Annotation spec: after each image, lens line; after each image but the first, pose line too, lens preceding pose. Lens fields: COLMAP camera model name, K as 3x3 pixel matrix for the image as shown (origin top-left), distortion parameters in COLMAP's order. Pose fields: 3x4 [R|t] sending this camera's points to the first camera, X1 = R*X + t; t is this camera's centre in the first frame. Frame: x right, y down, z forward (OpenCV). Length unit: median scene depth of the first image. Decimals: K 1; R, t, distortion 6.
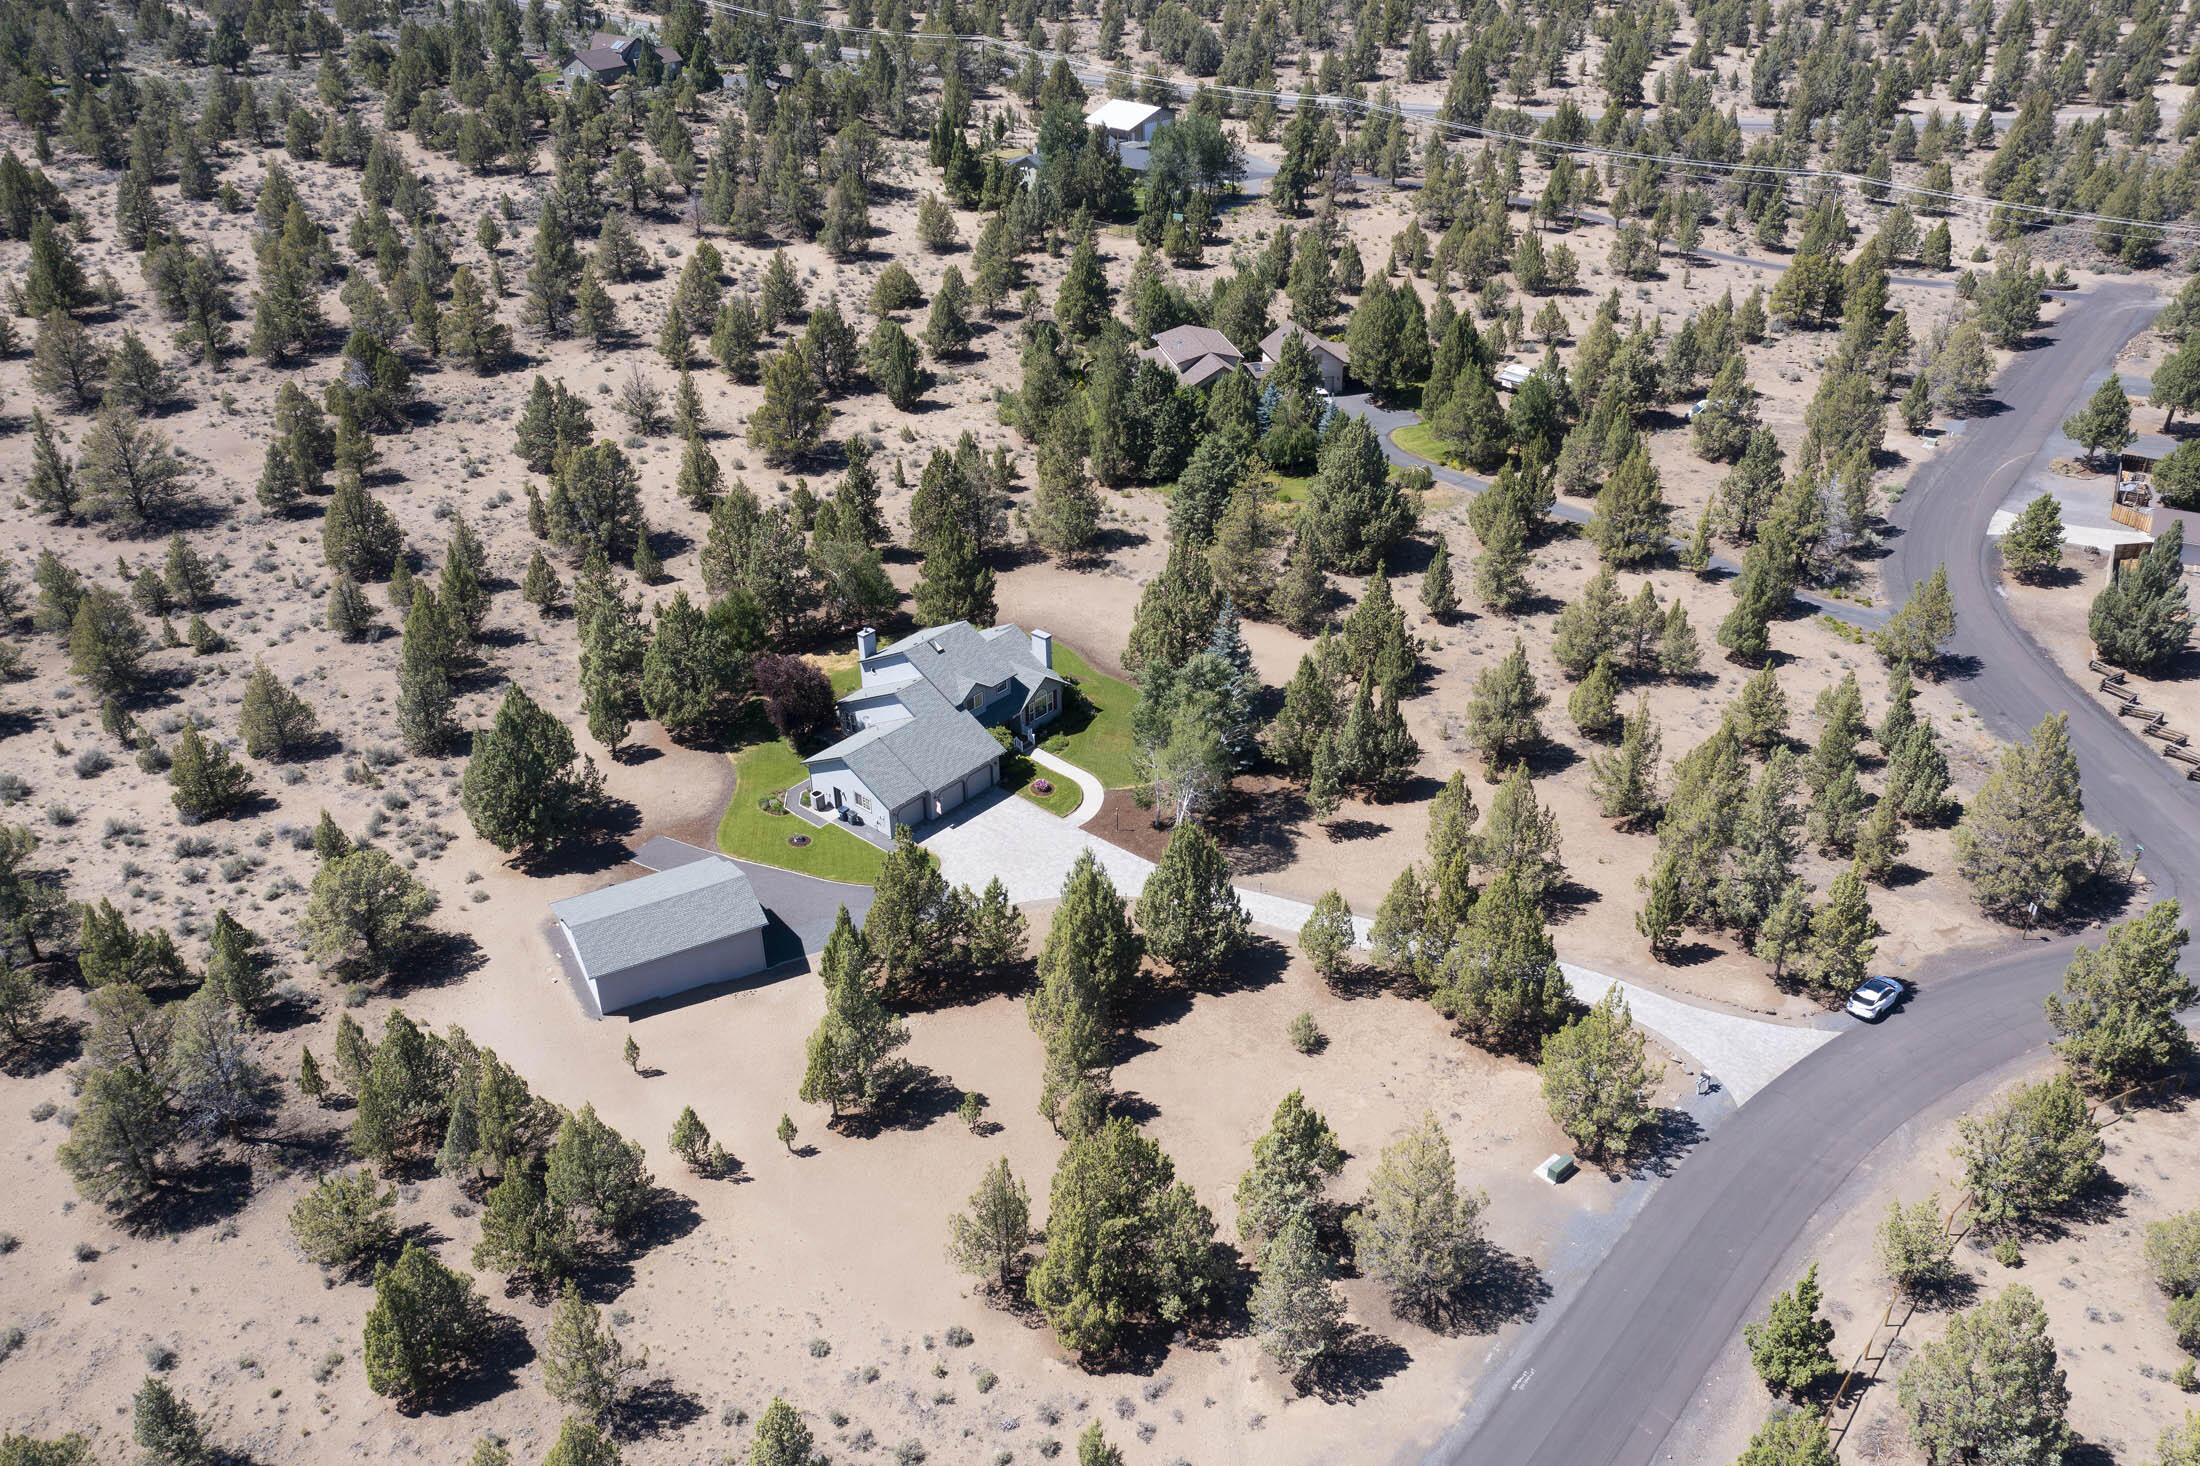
lens RADIAL K [[1721.5, 0, 1100.1], [0, 1721.5, 728.9], [0, 0, 1]] dist [-0.010847, 0.002462]
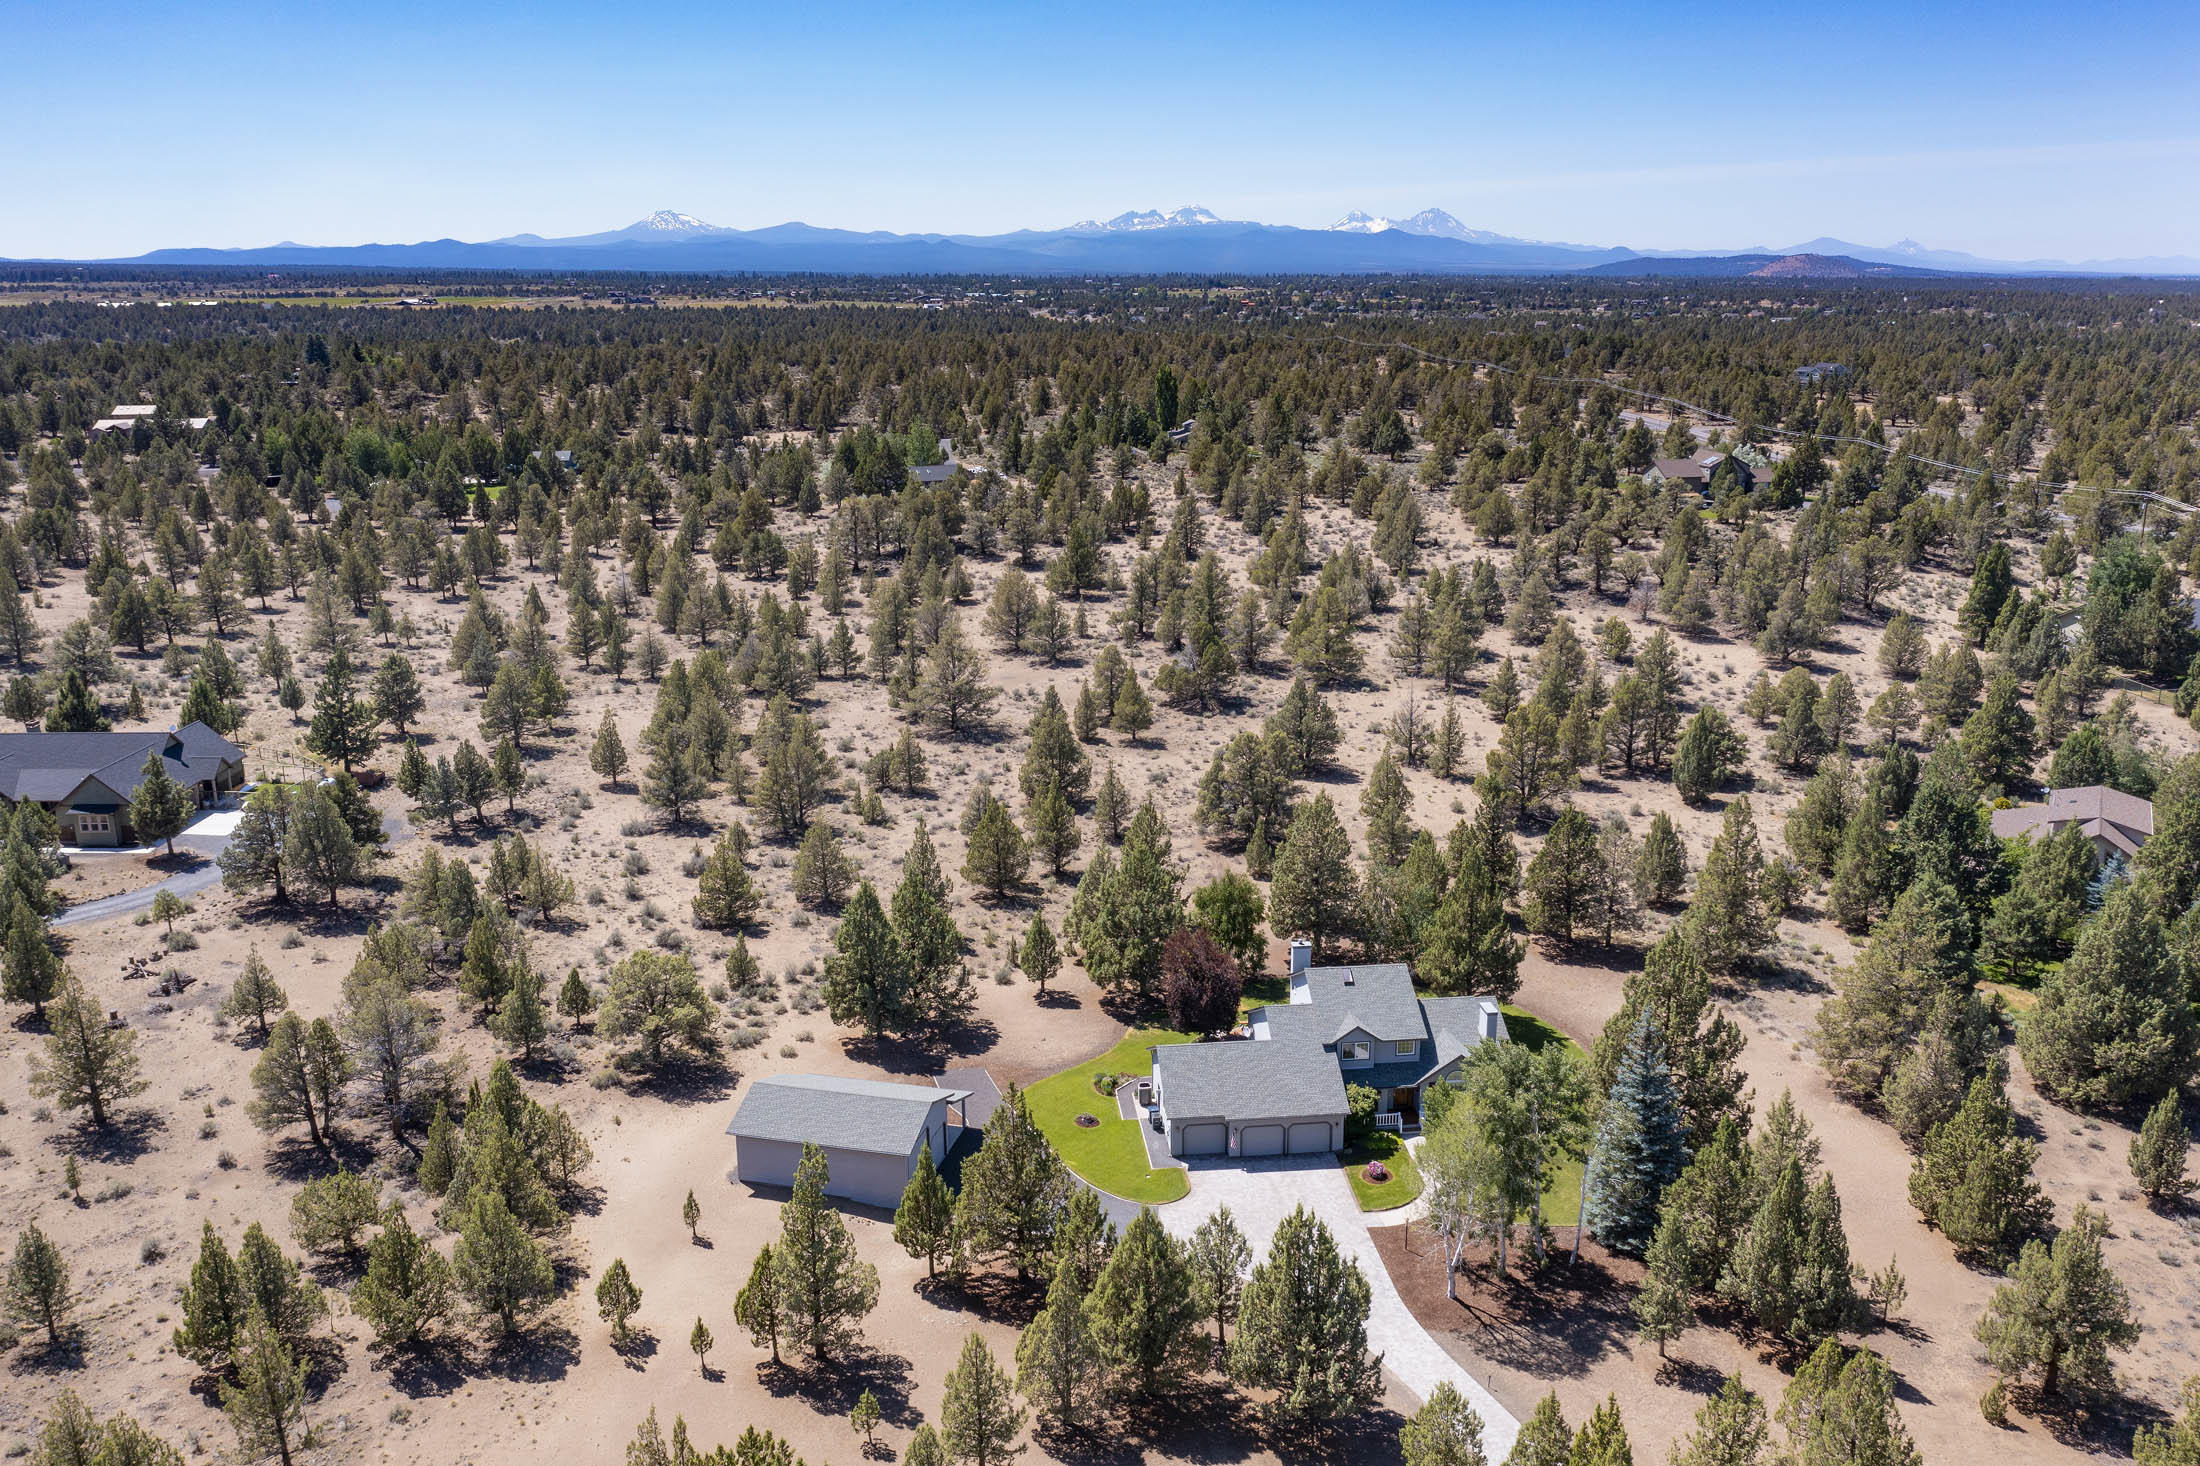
lens RADIAL K [[1721.5, 0, 1098.7], [0, 1721.5, 736.7], [0, 0, 1]] dist [-0.010847, 0.002462]
pose [[0.732511, 0.183893, -0.655447, 0.339238], [-0.345414, 0.930077, -0.125082, -0.009462], [0.586615, 0.318025, 0.744811, 0.255109]]
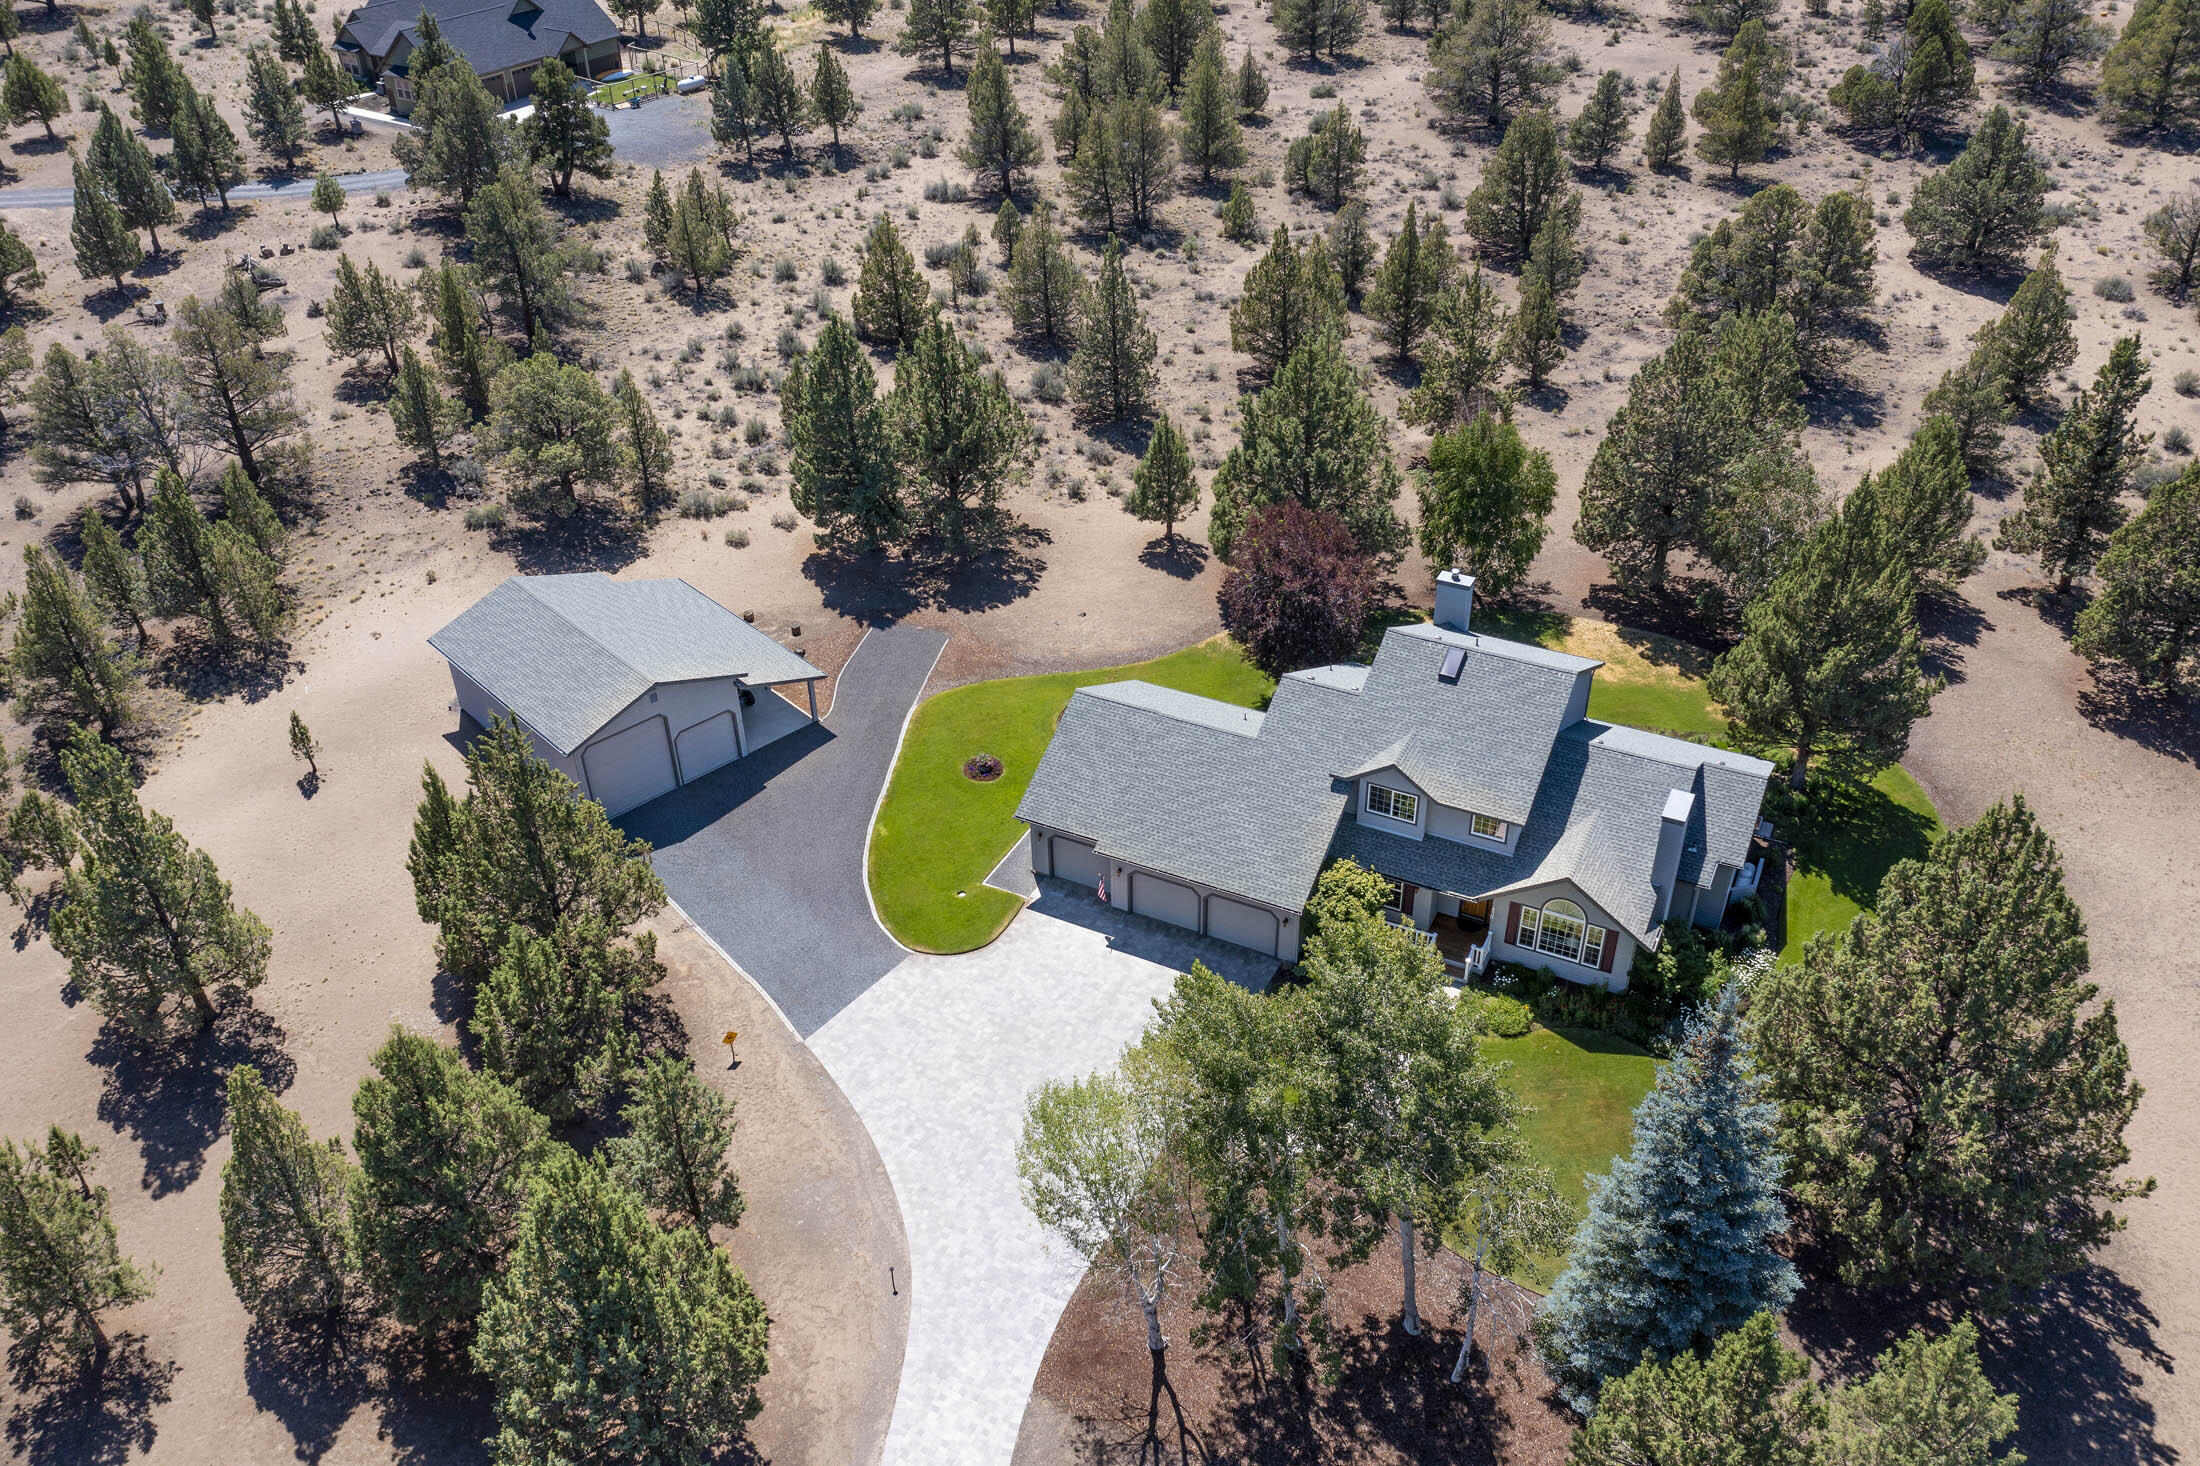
lens RADIAL K [[1721.5, 0, 1104.4], [0, 1721.5, 727.8], [0, 0, 1]] dist [-0.010847, 0.002462]
pose [[0.253320, 0.551982, -0.794446, 0.243986], [-0.477062, 0.785709, 0.393794, -0.165578], [0.841570, 0.279244, 0.462366, 0.701479]]
